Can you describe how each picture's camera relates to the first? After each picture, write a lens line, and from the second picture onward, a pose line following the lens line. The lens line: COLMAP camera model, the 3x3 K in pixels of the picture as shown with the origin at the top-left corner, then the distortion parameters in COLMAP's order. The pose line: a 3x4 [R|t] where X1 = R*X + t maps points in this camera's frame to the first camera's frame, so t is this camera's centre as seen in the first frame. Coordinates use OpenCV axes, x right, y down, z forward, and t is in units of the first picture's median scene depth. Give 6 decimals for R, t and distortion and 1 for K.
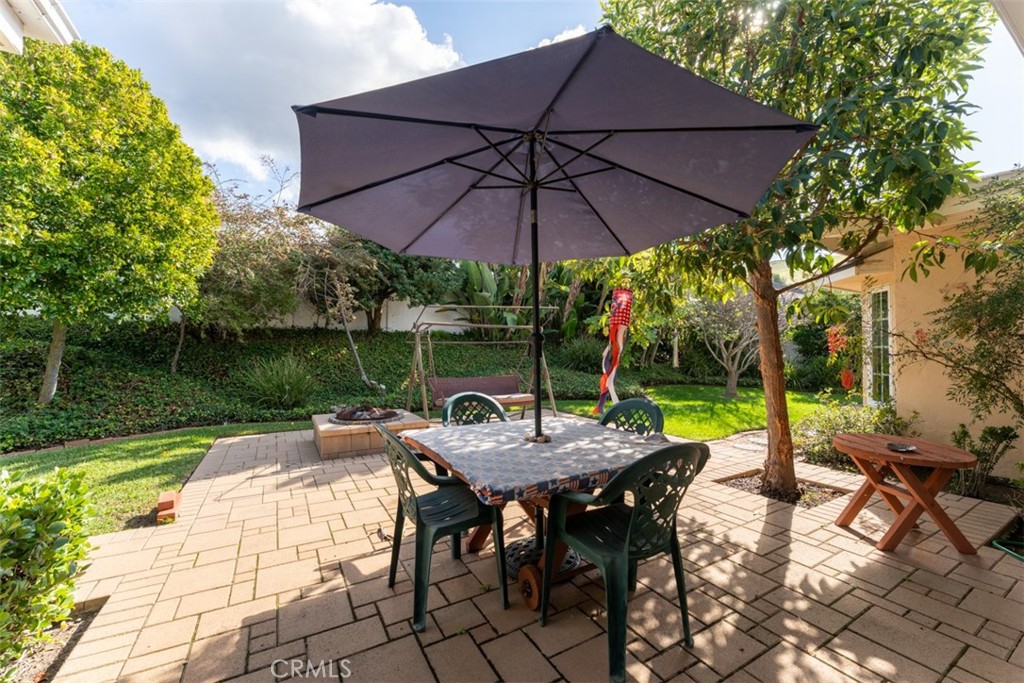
lens RADIAL K [[407.8, 0, 508.6], [0, 407.8, 338.9], [0, 0, 1]] dist [0.002364, 0.000019]
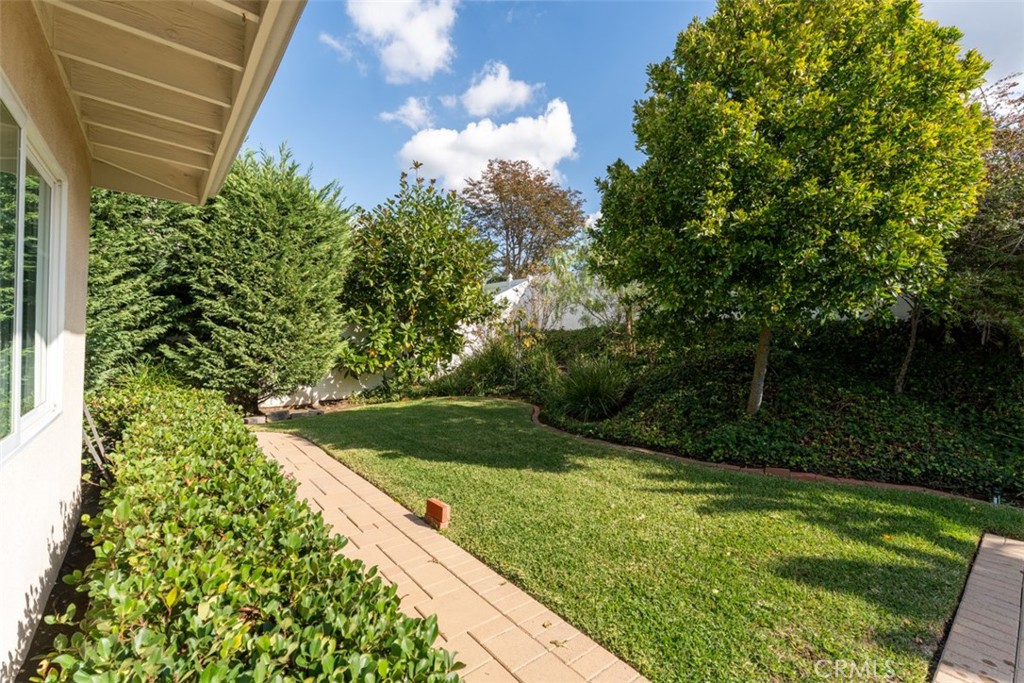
lens RADIAL K [[436.6, 0, 514.5], [0, 436.6, 339.8], [0, 0, 1]] dist [0.011412, -0.000359]
pose [[0.173129, 0.009090, -0.984857, -0.214793], [-0.009332, 0.999928, 0.007589, -0.007355], [0.984855, 0.007877, 0.173201, 0.247921]]
